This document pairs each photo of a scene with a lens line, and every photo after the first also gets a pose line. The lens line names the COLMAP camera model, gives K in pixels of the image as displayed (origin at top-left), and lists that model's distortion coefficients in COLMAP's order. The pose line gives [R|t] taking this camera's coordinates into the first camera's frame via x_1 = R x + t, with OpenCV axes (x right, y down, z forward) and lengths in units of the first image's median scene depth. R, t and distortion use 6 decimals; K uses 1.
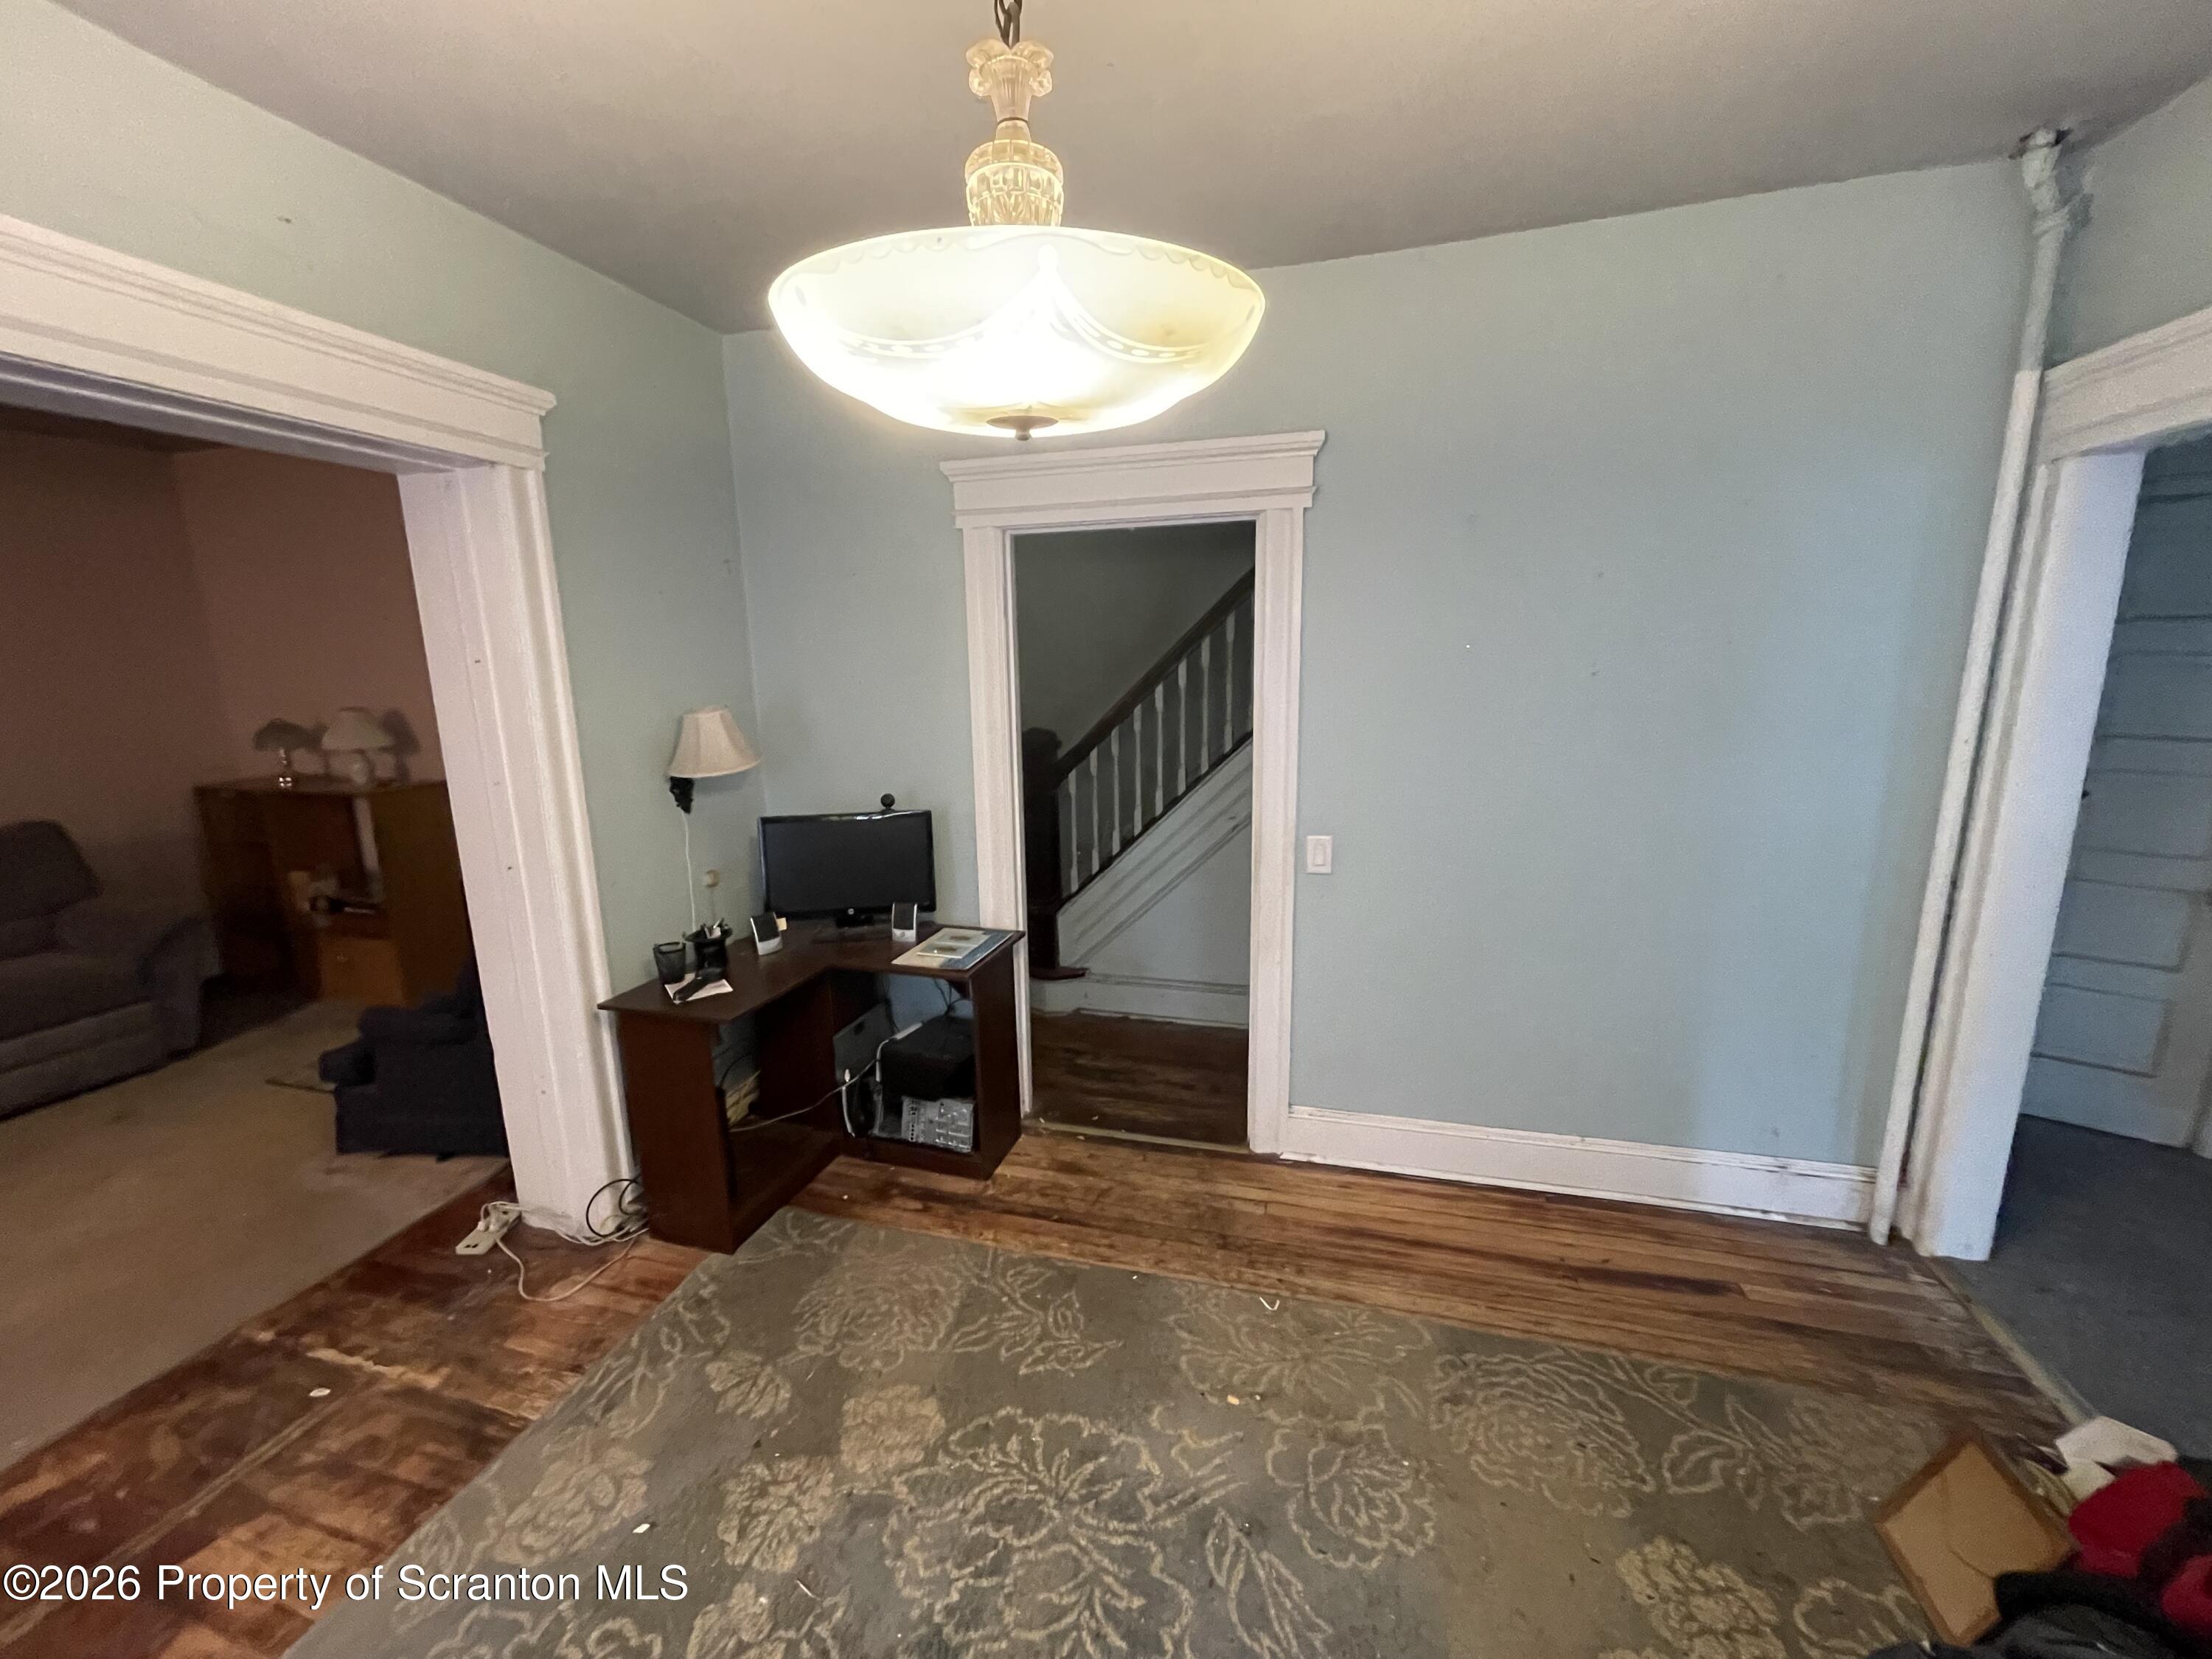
lens RADIAL K [[884.3, 0, 1102.0], [0, 884.3, 829.0], [0, 0, 1]] dist [-0.002884, 0.000481]
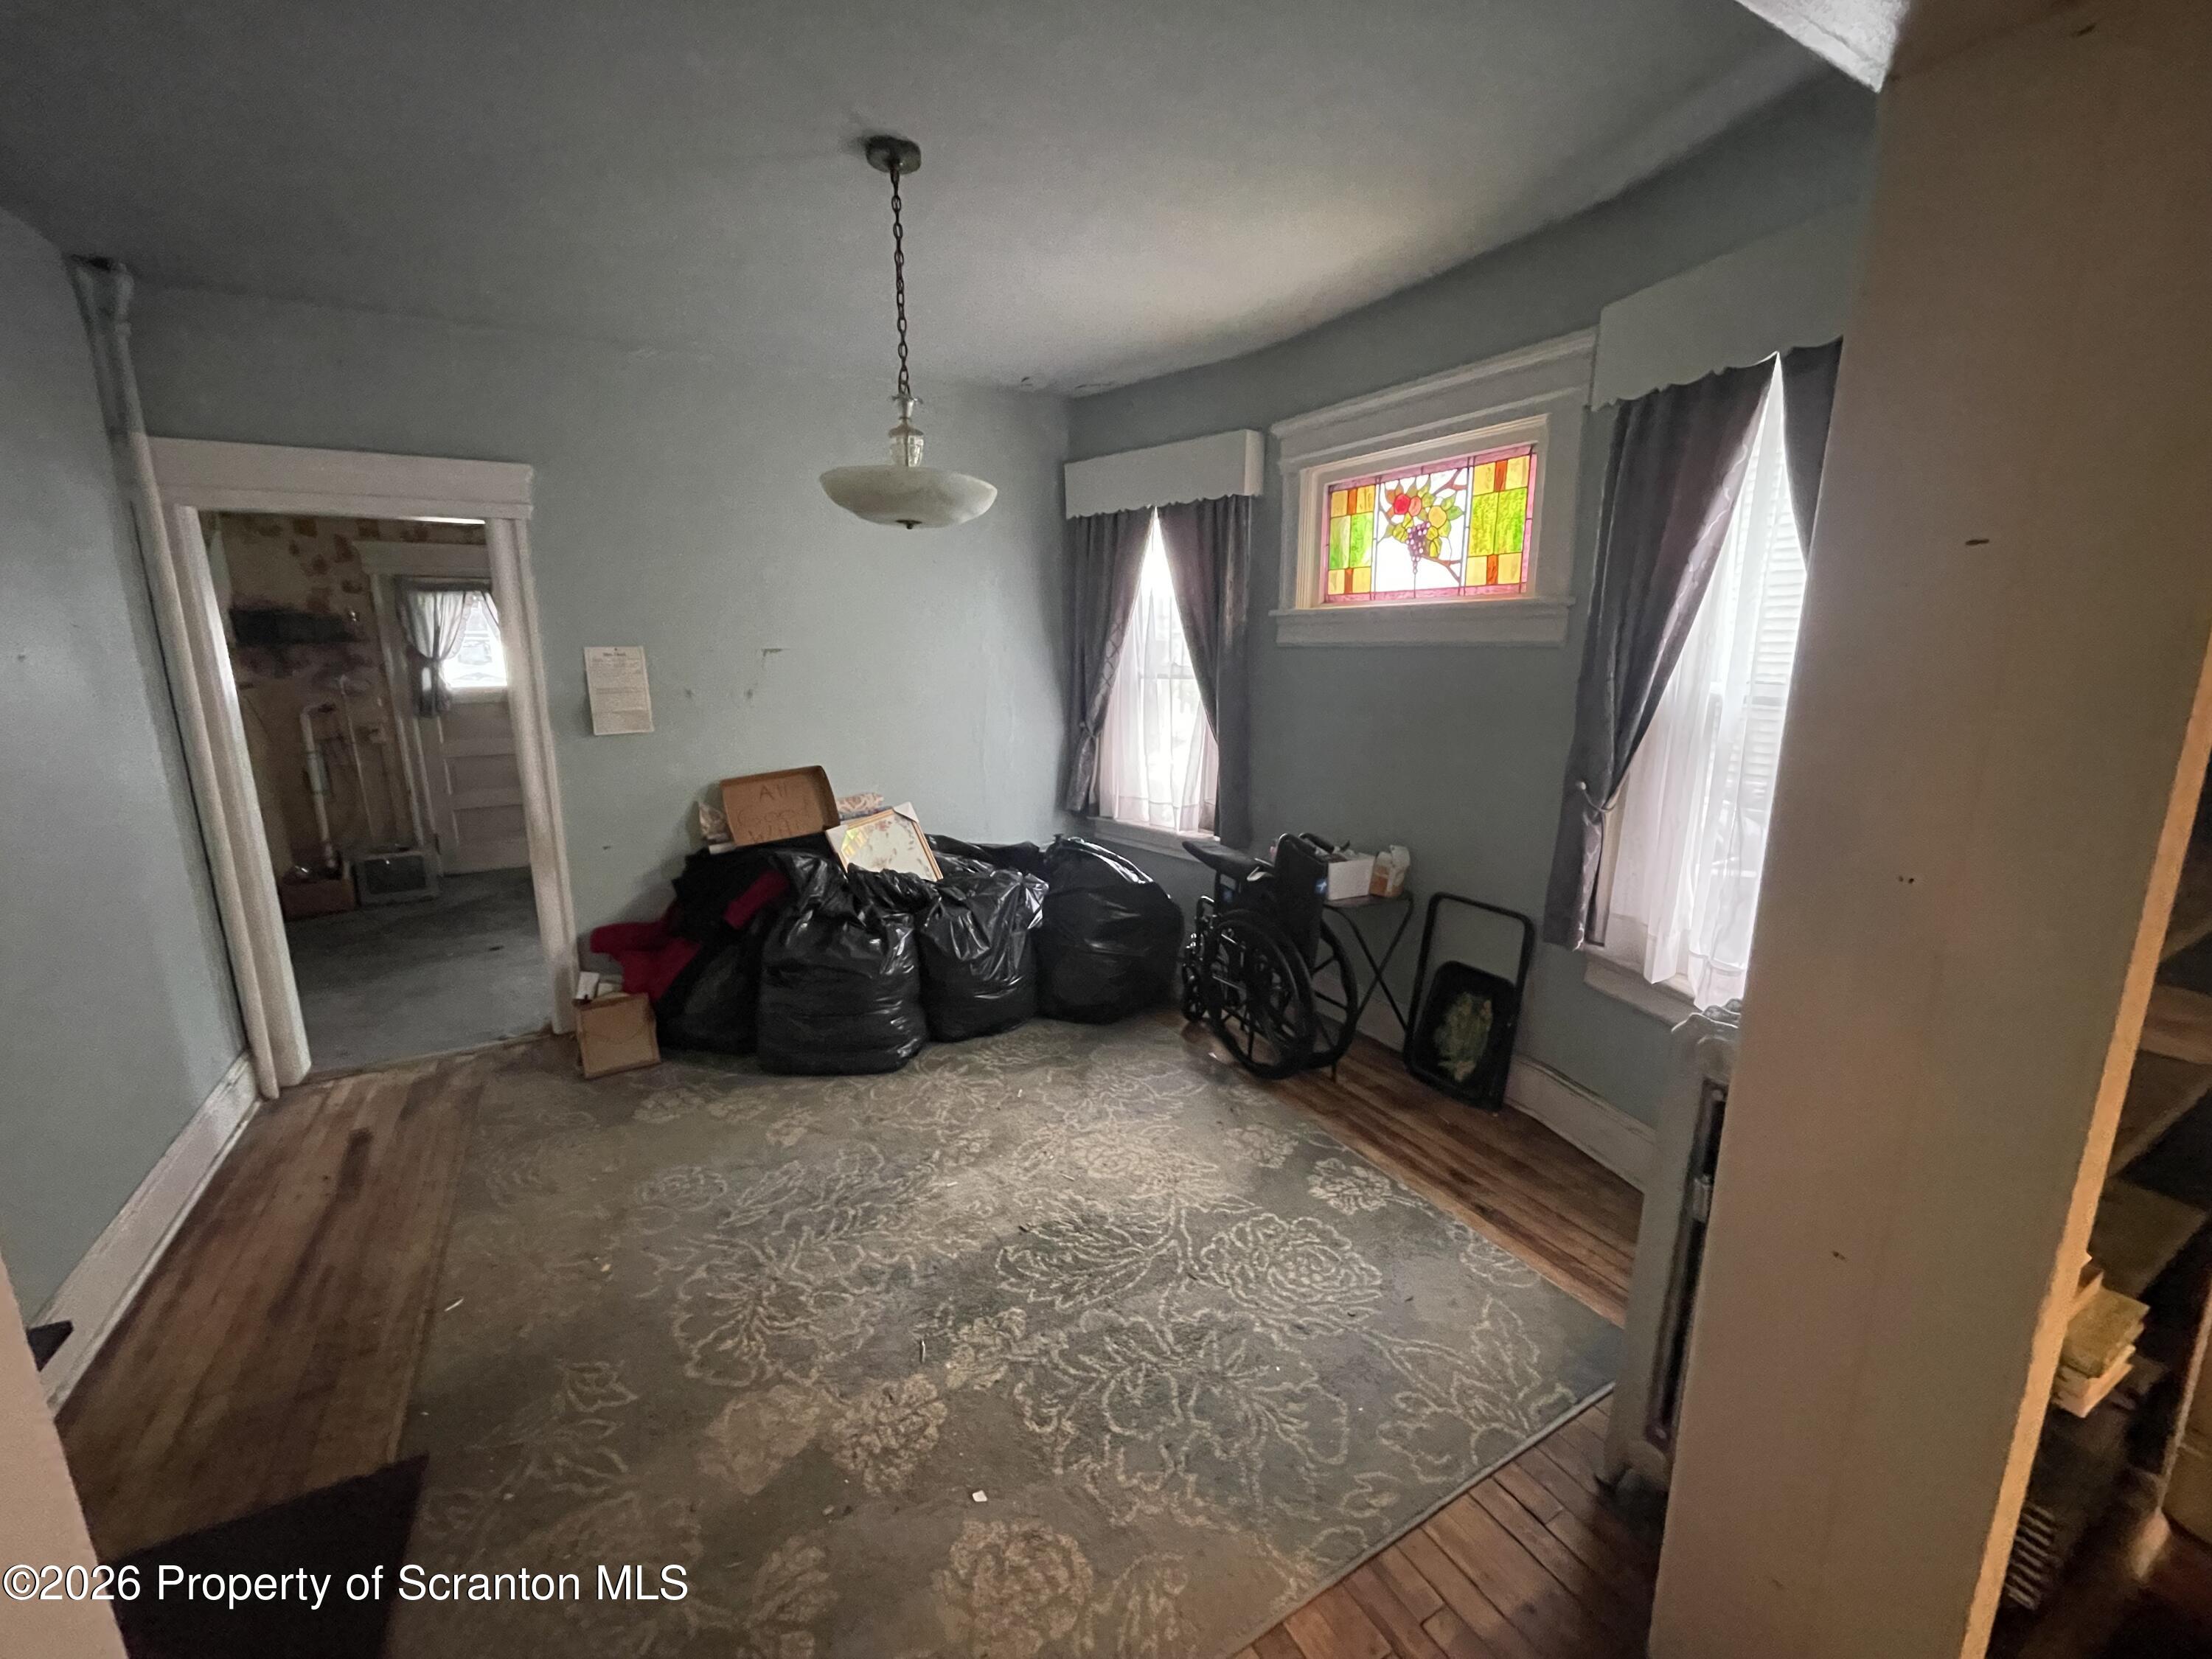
lens RADIAL K [[884.3, 0, 1098.5], [0, 884.3, 833.3], [0, 0, 1]] dist [-0.002884, 0.000481]
pose [[-0.717202, -0.117550, 0.686880, -1.058351], [0.158539, 0.932300, 0.325088, -0.154612], [-0.678592, 0.342051, -0.650011, 1.147405]]
